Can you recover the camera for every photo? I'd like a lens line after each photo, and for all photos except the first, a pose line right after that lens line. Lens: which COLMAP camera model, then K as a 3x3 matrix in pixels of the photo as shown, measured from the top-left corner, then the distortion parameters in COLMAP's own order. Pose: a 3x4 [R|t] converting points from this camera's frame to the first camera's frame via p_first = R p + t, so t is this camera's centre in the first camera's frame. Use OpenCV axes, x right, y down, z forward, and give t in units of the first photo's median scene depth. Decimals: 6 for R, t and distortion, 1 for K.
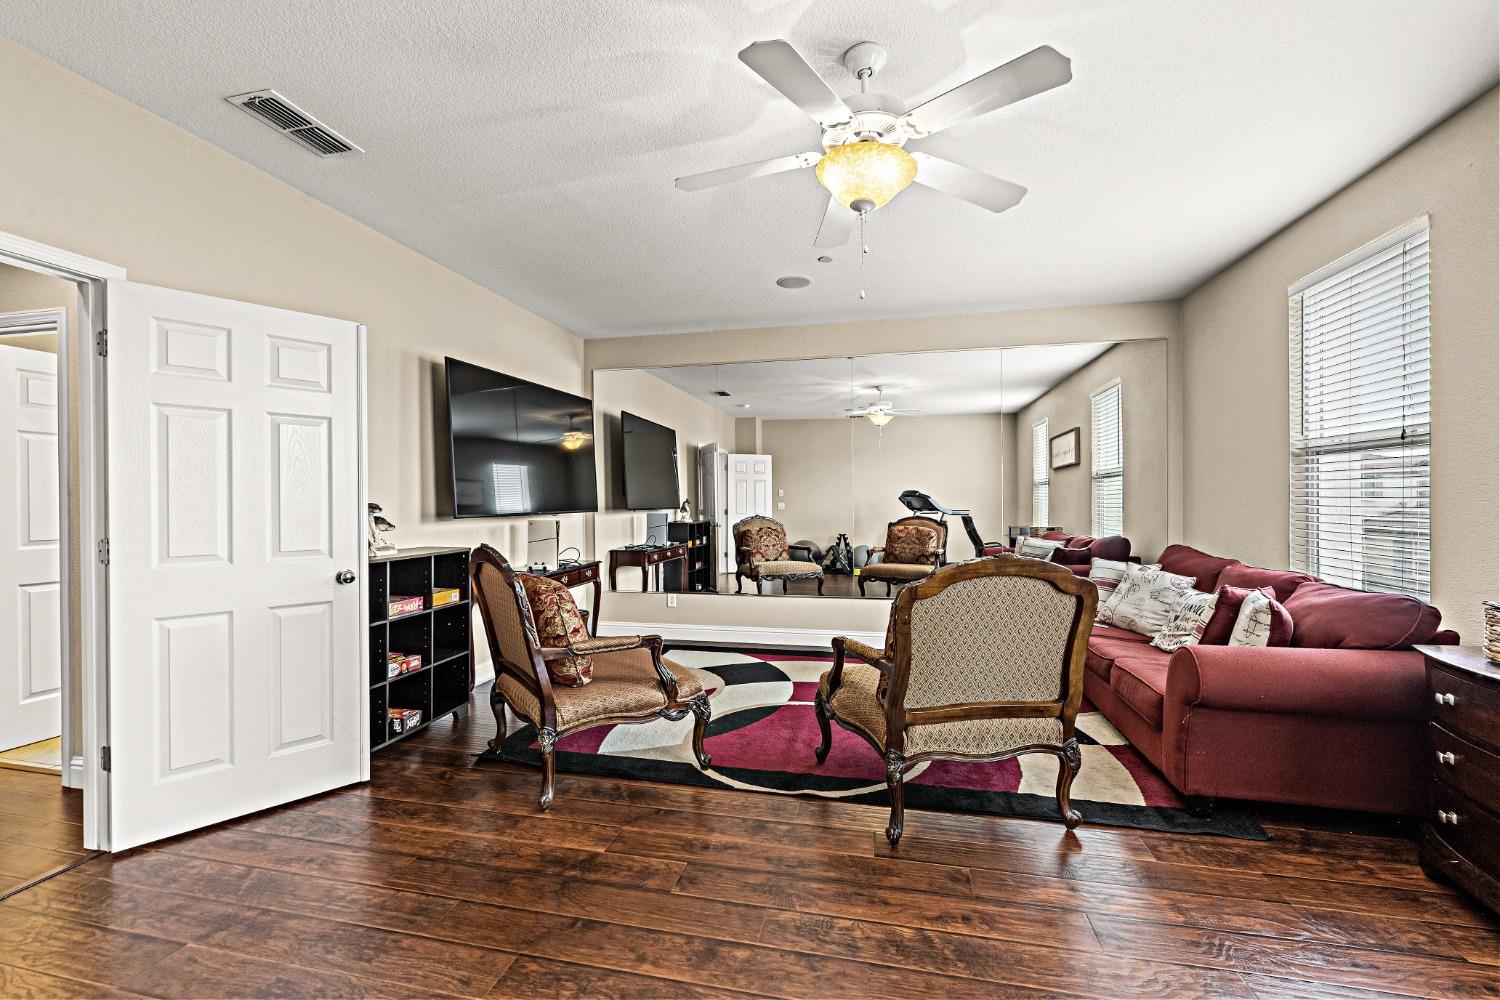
lens RADIAL K [[604.4, 0, 749.6], [0, 604.4, 496.5], [0, 0, 1]] dist [-0.007334, -0.000575]
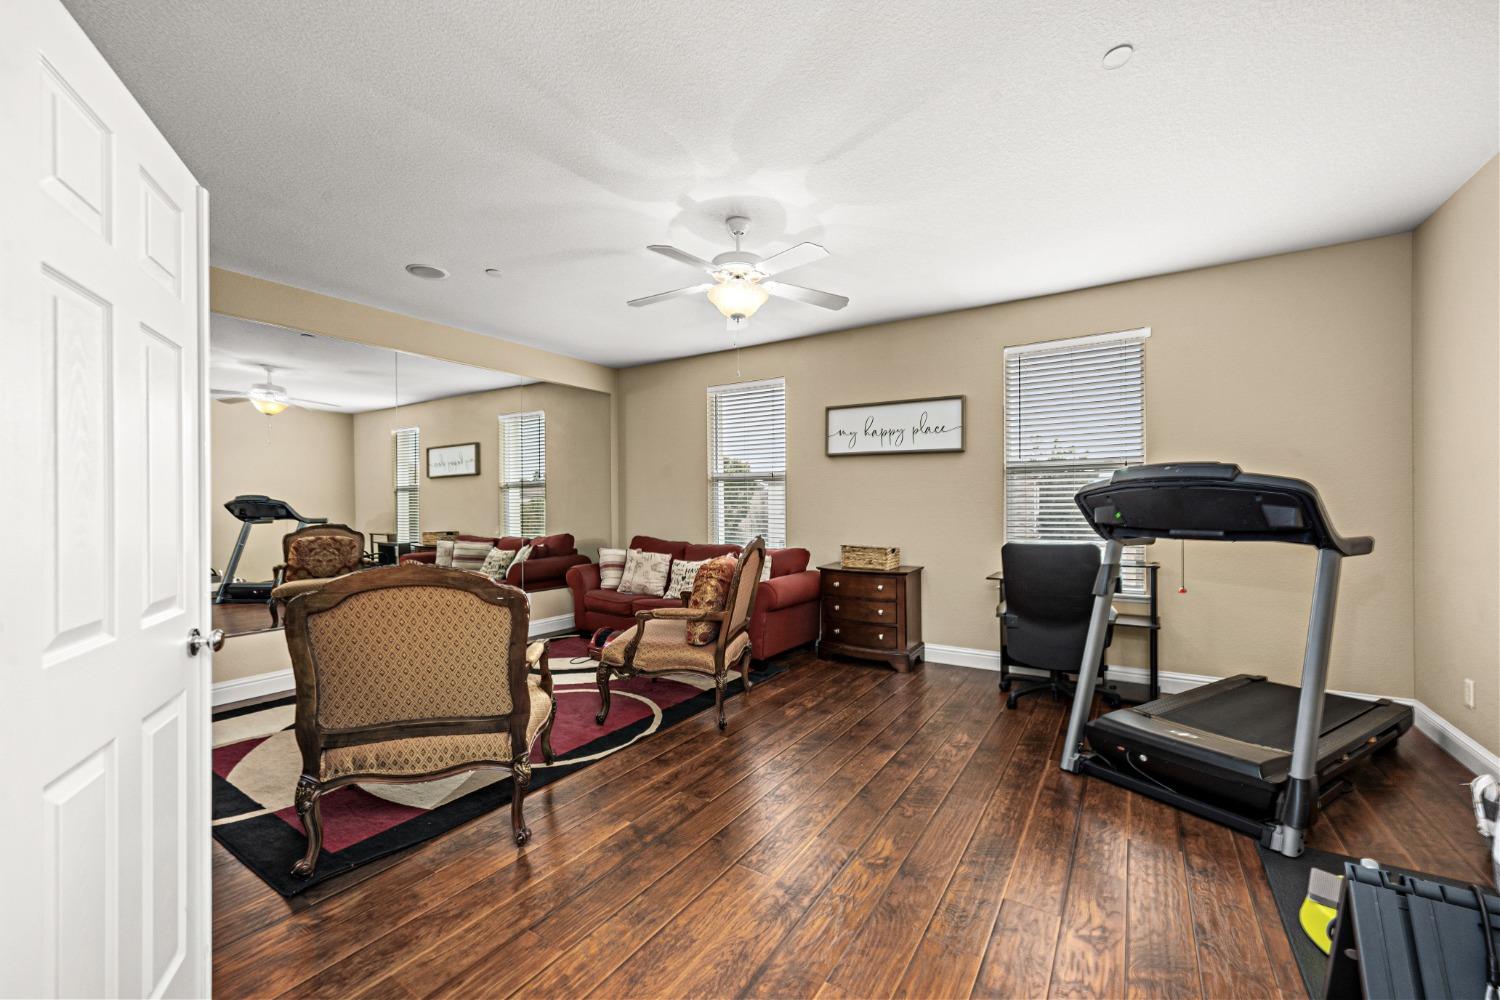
lens RADIAL K [[604.4, 0, 745.1], [0, 604.4, 508.5], [0, 0, 1]] dist [-0.007334, -0.000575]
pose [[0.357107, -0.005398, 0.934048, -0.941361], [-0.005881, 0.999950, 0.008027, -0.002756], [-0.934045, -0.008360, 0.357057, 0.317062]]
